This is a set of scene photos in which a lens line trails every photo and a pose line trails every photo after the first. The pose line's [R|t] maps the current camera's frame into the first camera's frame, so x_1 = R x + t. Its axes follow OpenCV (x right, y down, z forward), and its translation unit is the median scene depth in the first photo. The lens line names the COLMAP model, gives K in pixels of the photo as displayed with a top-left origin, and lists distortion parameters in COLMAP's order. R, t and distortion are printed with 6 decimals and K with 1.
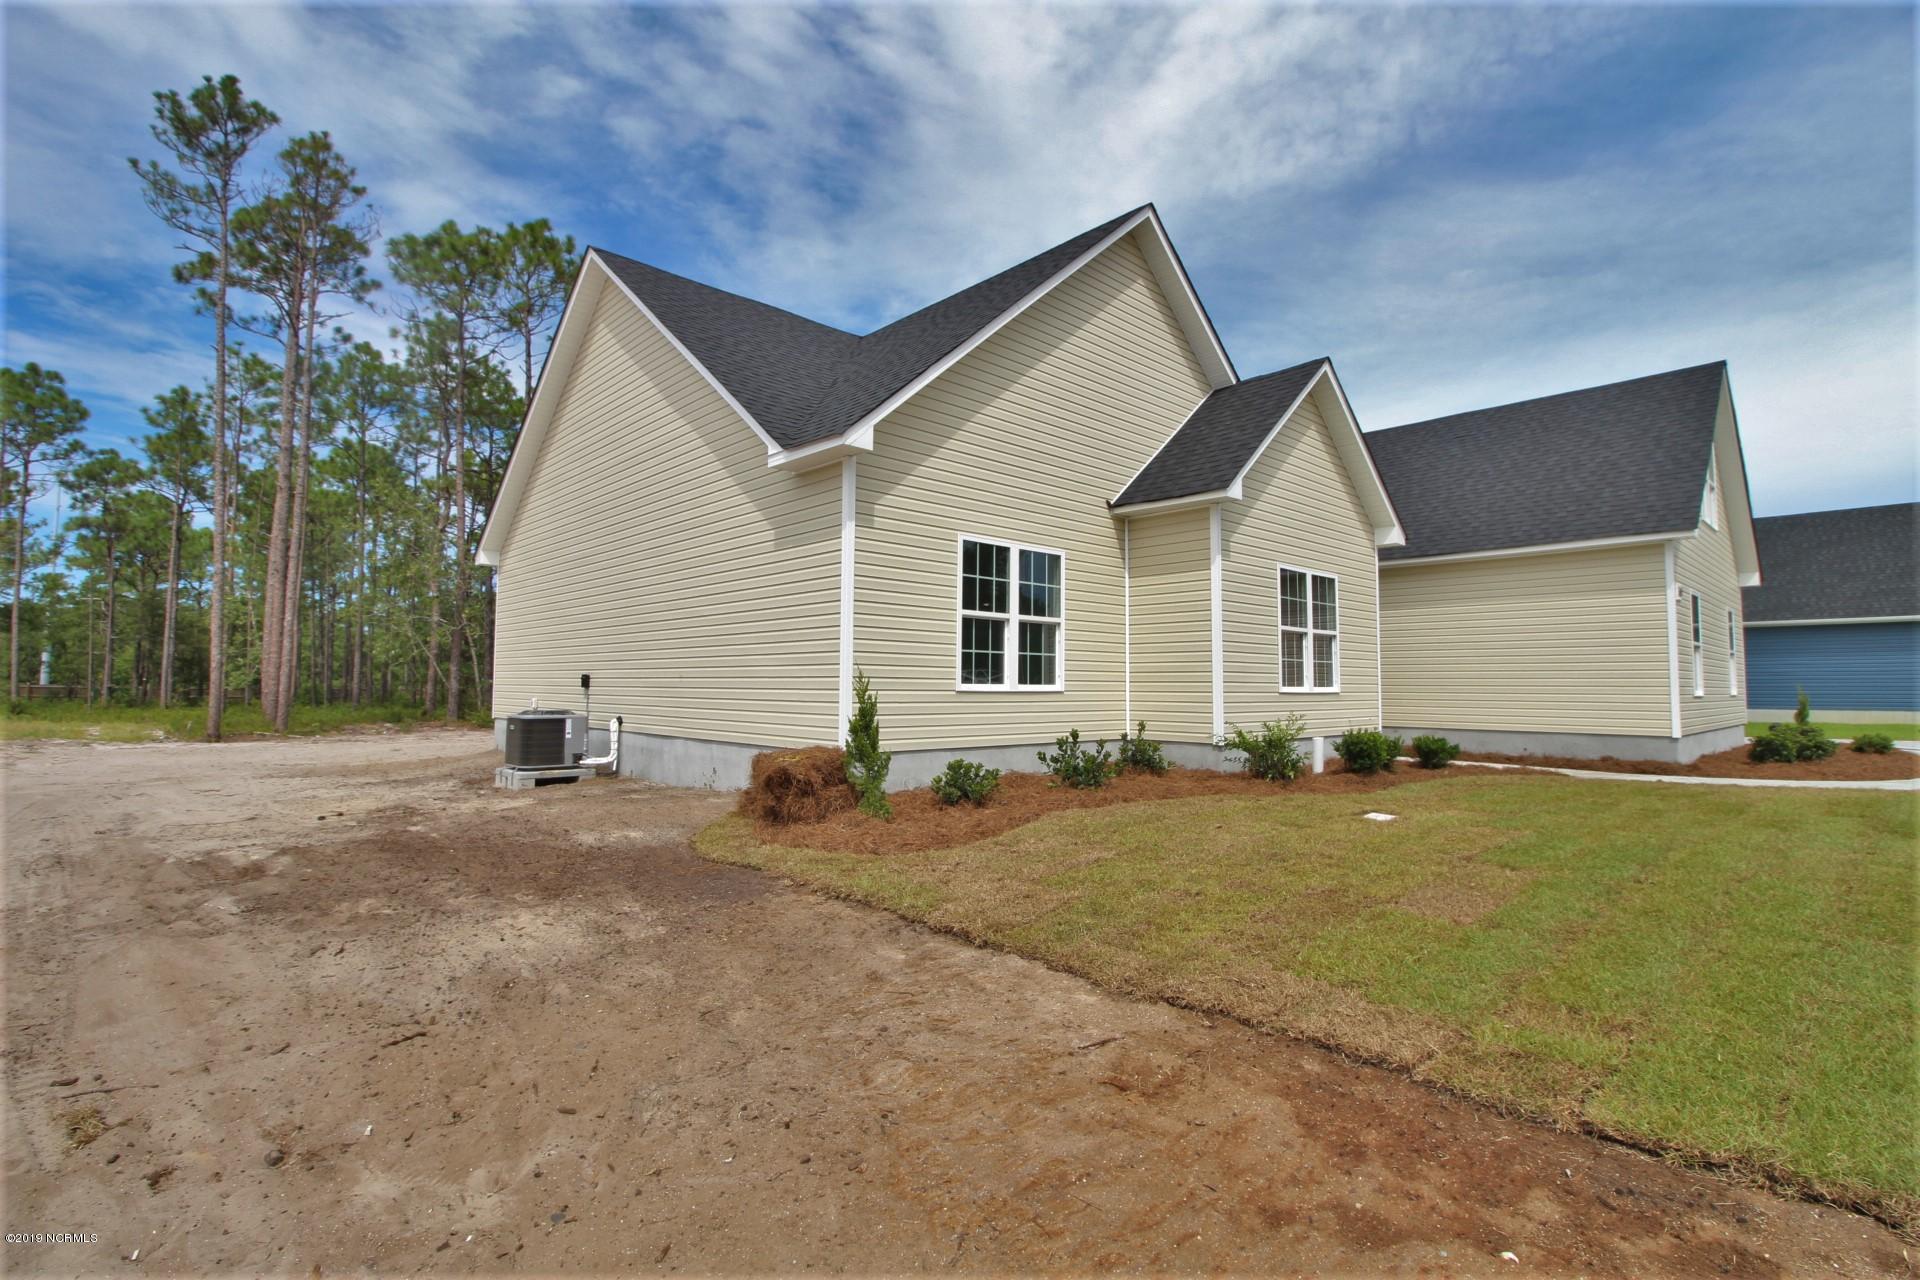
lens RADIAL K [[875.4, 0, 954.0], [0, 875.4, 606.0], [0, 0, 1]] dist [0.009886, -0.000758]
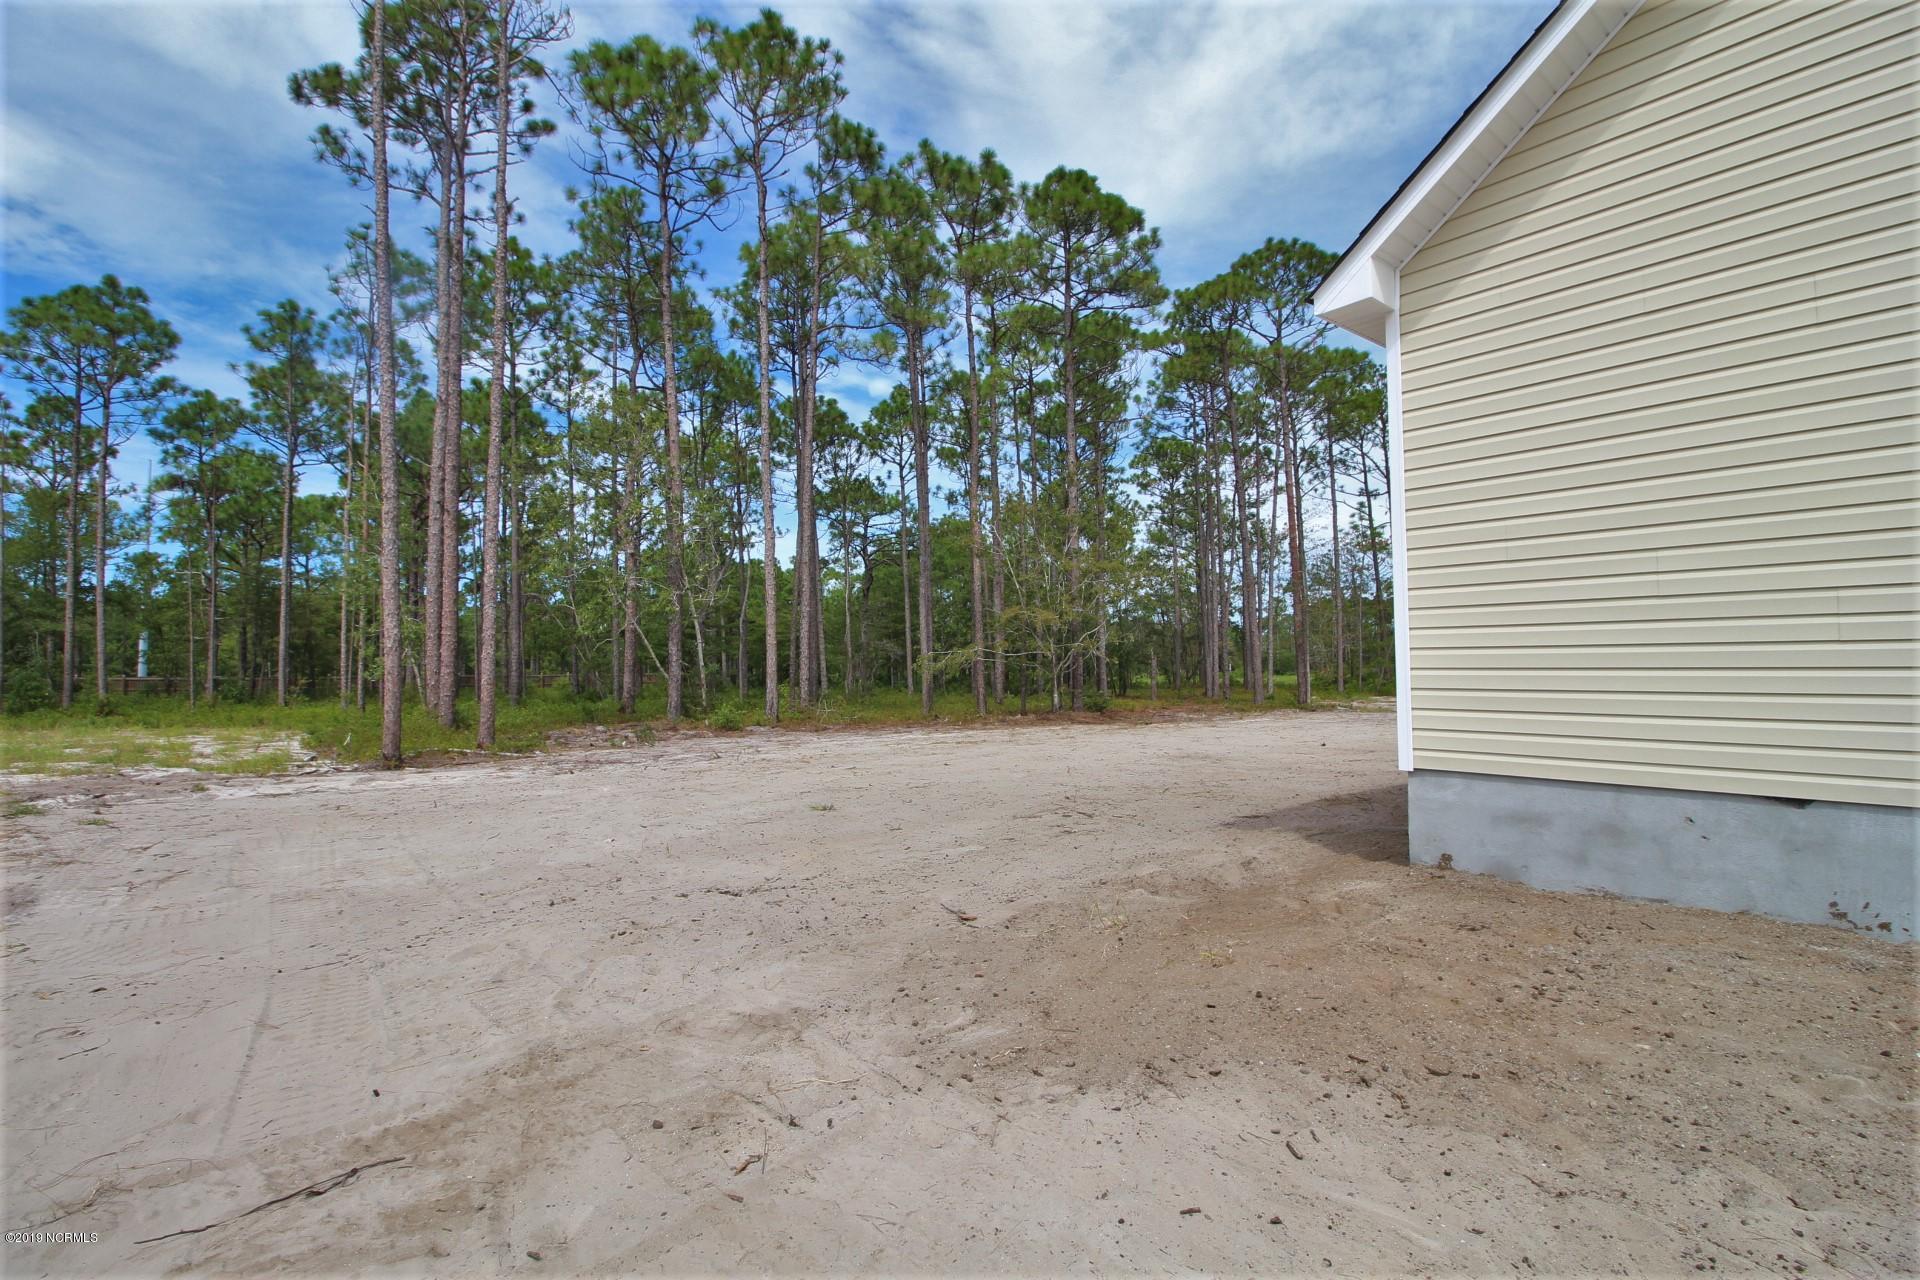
lens RADIAL K [[847.2, 0, 962.7], [0, 847.2, 600.2], [0, 0, 1]] dist [0.001279, 0.000318]
pose [[0.999273, -0.019503, -0.032749, -0.234668], [0.020013, 0.999682, 0.015311, 0.020384], [0.032440, -0.015956, 0.999346, 0.236158]]
